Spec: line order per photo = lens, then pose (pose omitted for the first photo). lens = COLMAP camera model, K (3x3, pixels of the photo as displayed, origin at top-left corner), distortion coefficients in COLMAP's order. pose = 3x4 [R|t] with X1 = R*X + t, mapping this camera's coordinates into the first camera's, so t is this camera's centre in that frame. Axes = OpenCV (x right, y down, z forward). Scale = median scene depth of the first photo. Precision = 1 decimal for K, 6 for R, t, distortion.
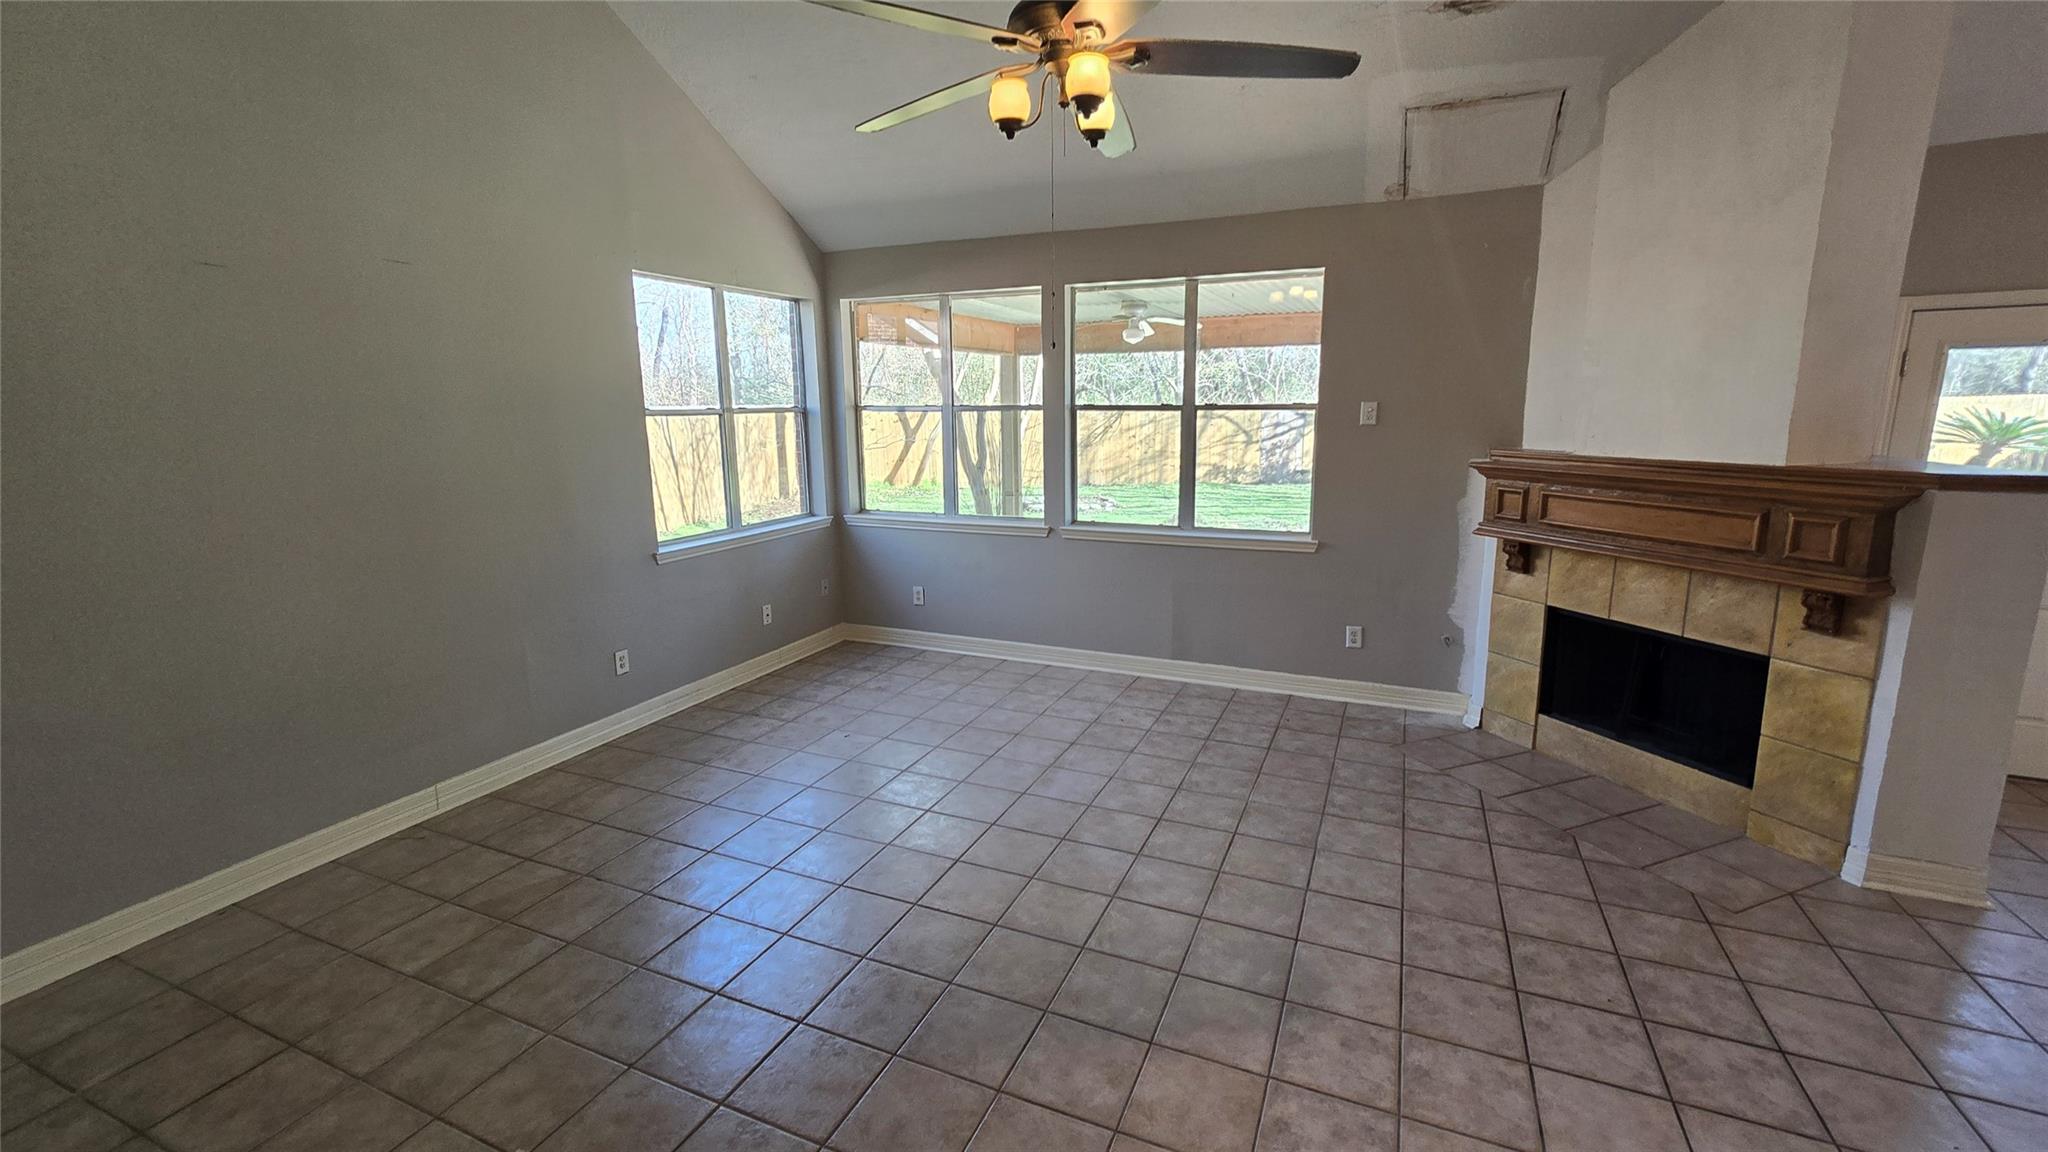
lens RADIAL K [[836.4, 0, 1034.1], [0, 836.4, 565.4], [0, 0, 1]] dist [-0.010377, 0.000101]
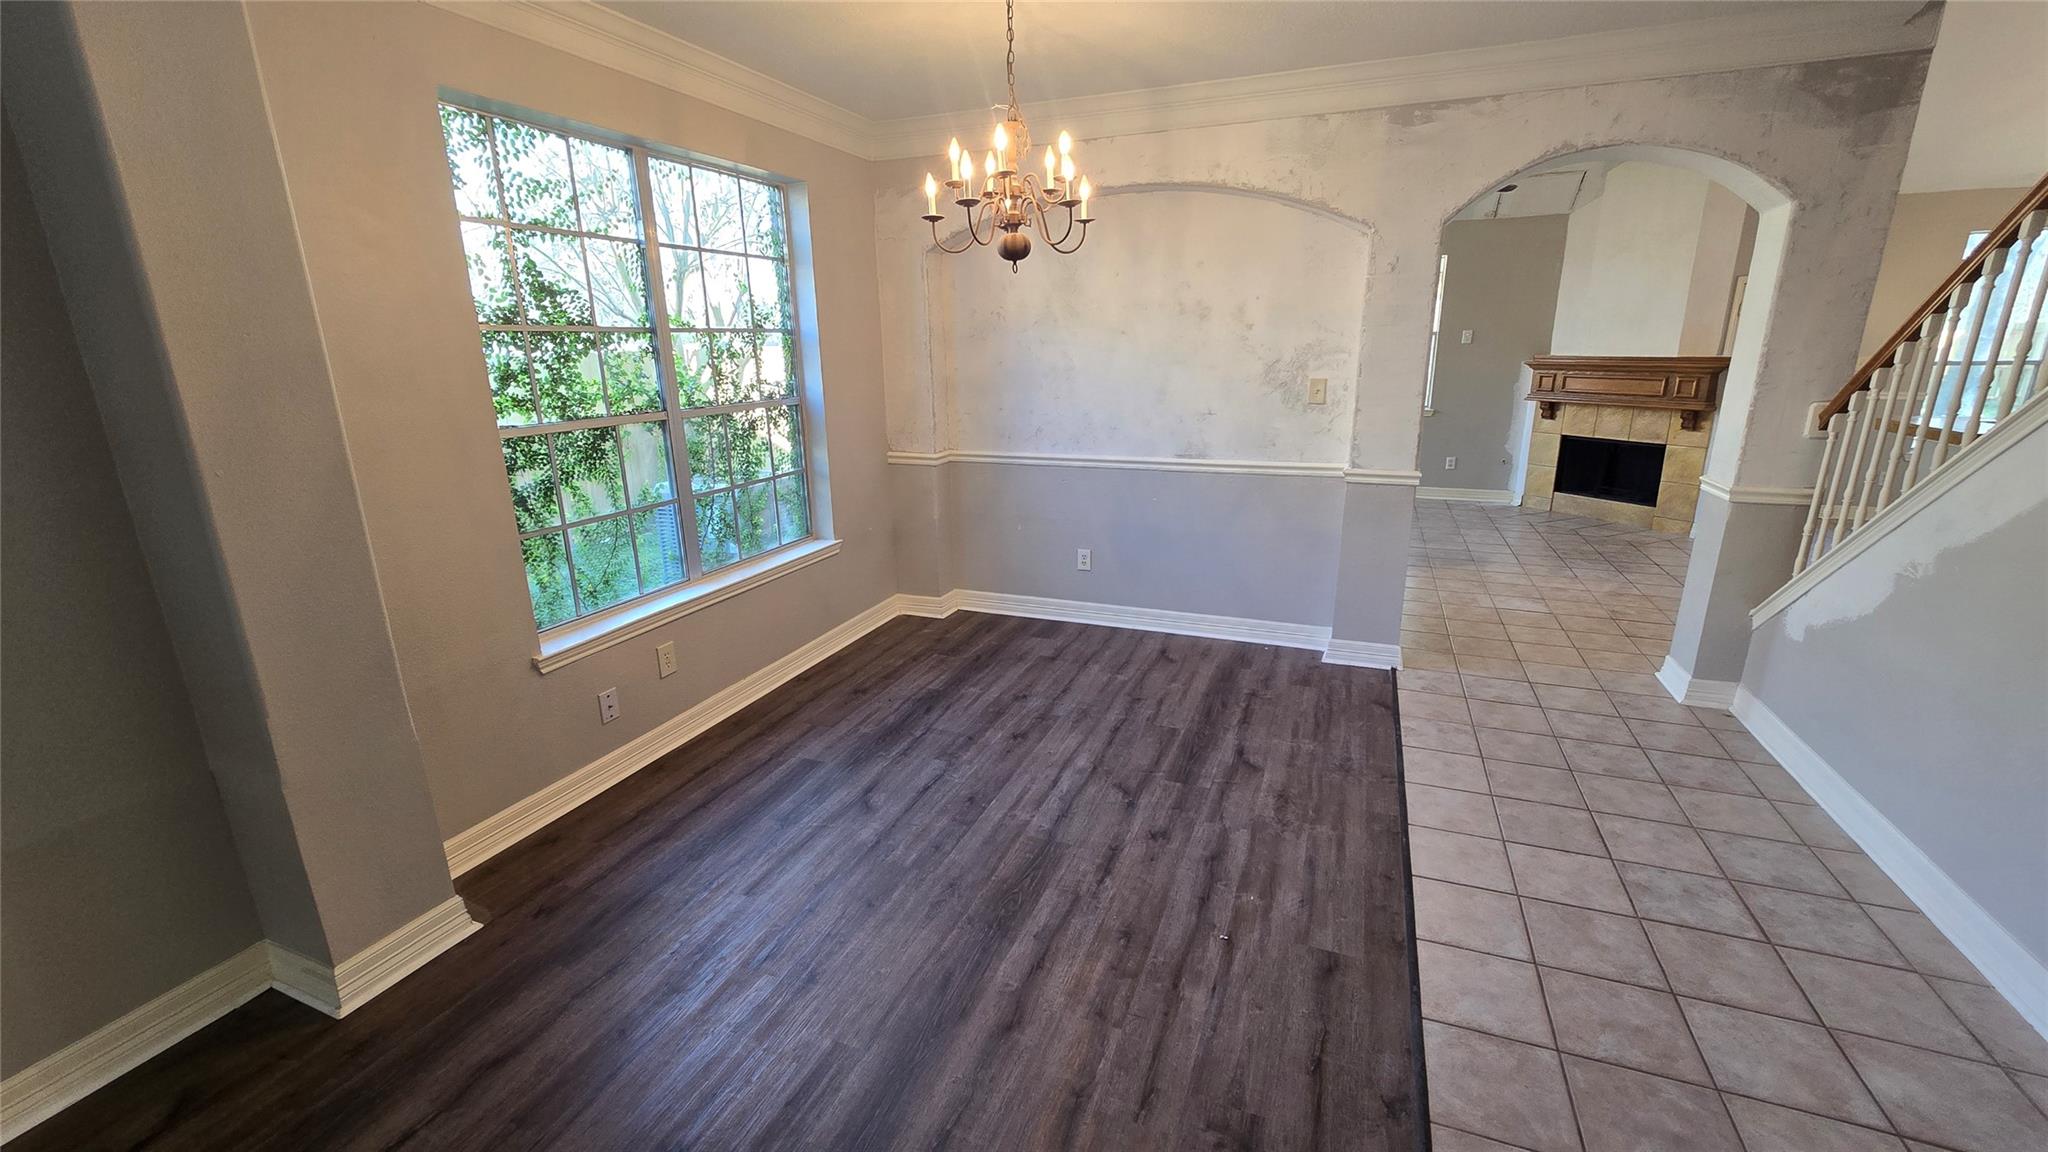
lens RADIAL K [[834.7, 0, 1026.7], [0, 834.7, 573.9], [0, 0, 1]] dist [-0.000487, -0.000182]
pose [[0.999681, -0.007848, 0.023988, -0.696166], [0.005932, 0.996863, 0.078922, 0.212760], [-0.024532, -0.078754, 0.996592, -0.957084]]
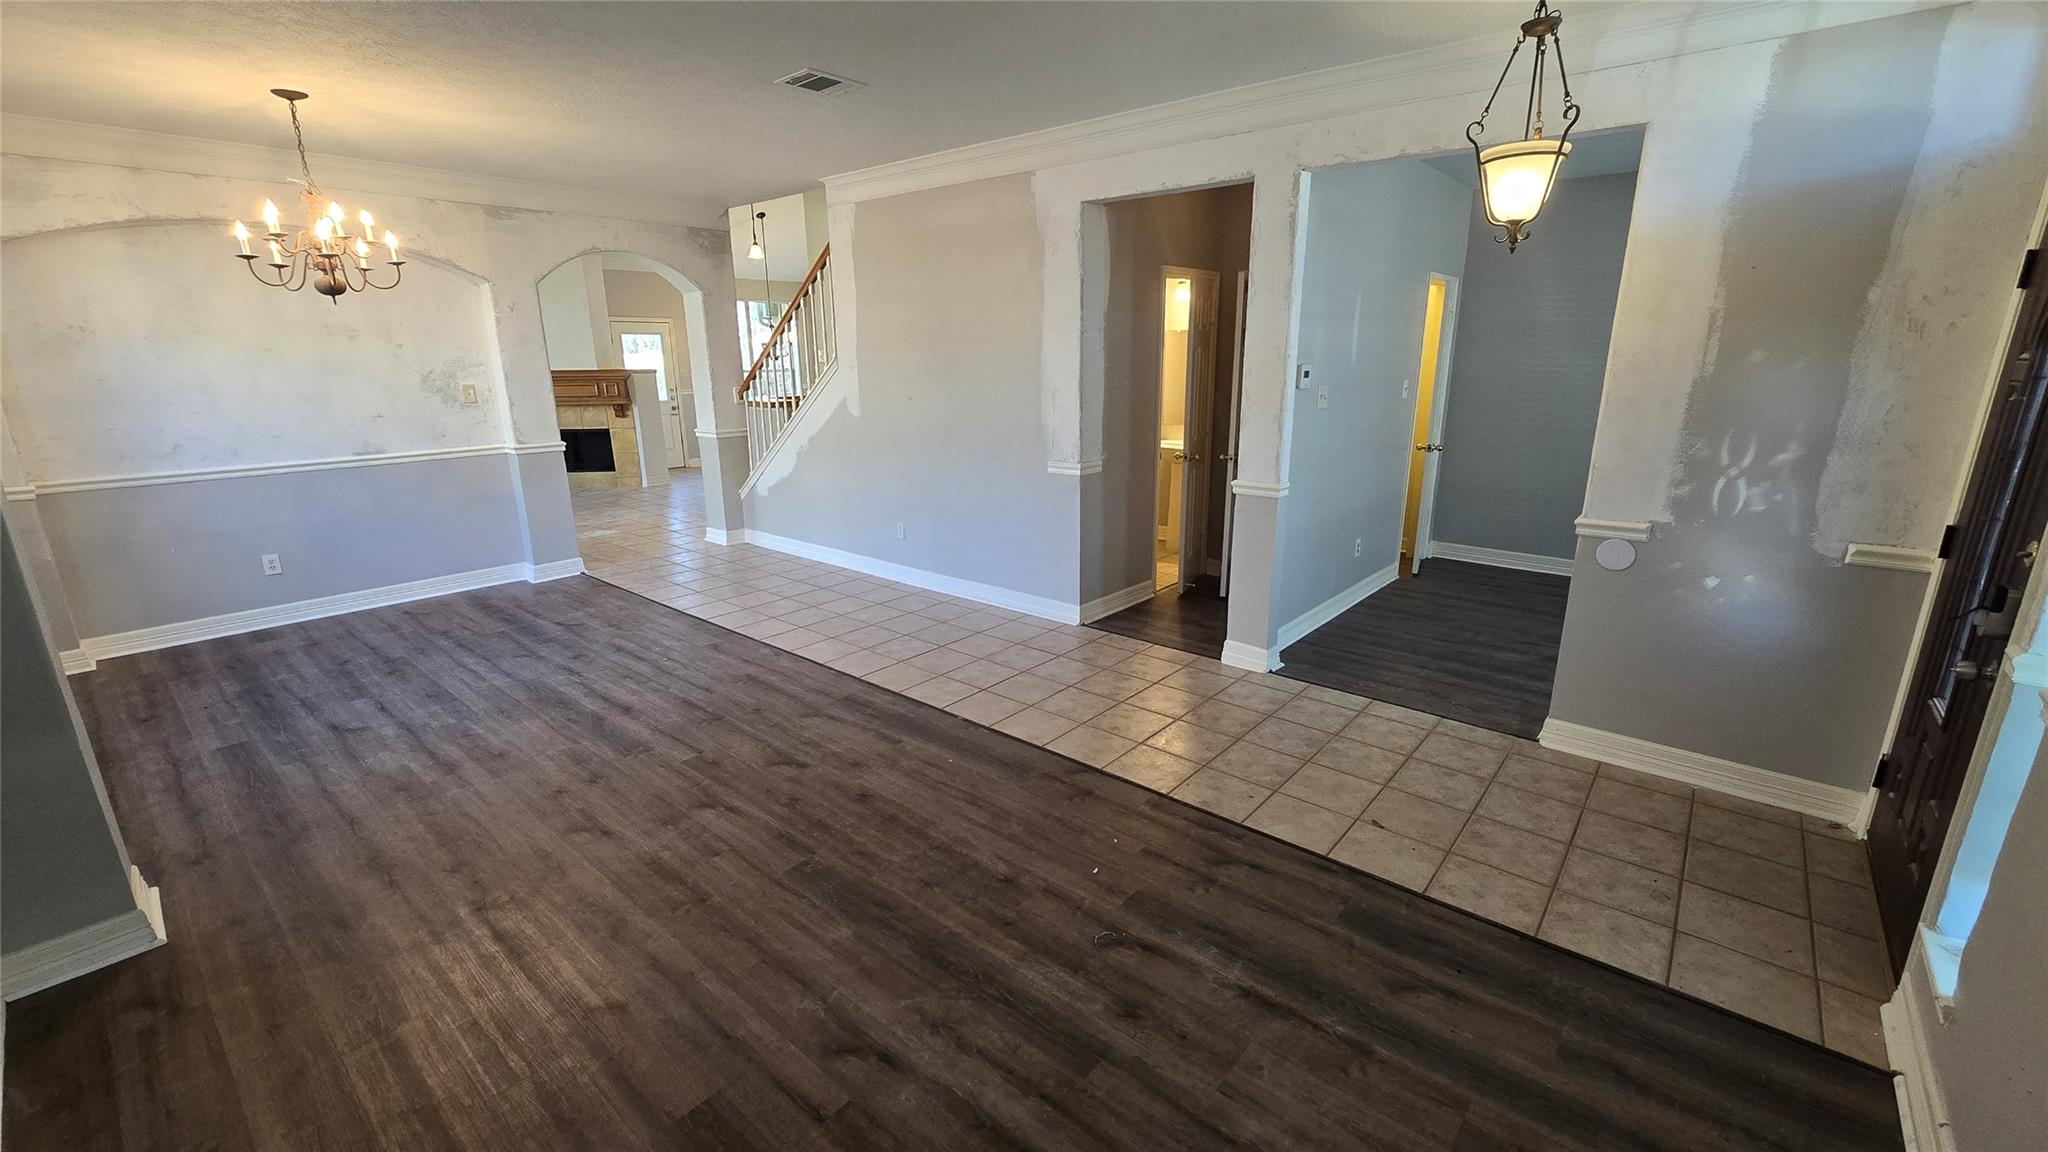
lens RADIAL K [[834.7, 0, 1026.7], [0, 834.7, 573.9], [0, 0, 1]] dist [-0.000487, -0.000182]
pose [[0.300168, -0.236612, 0.924075, -1.435146], [0.185424, 0.964742, 0.186793, 0.279805], [-0.935691, 0.115276, 0.333458, -1.258071]]
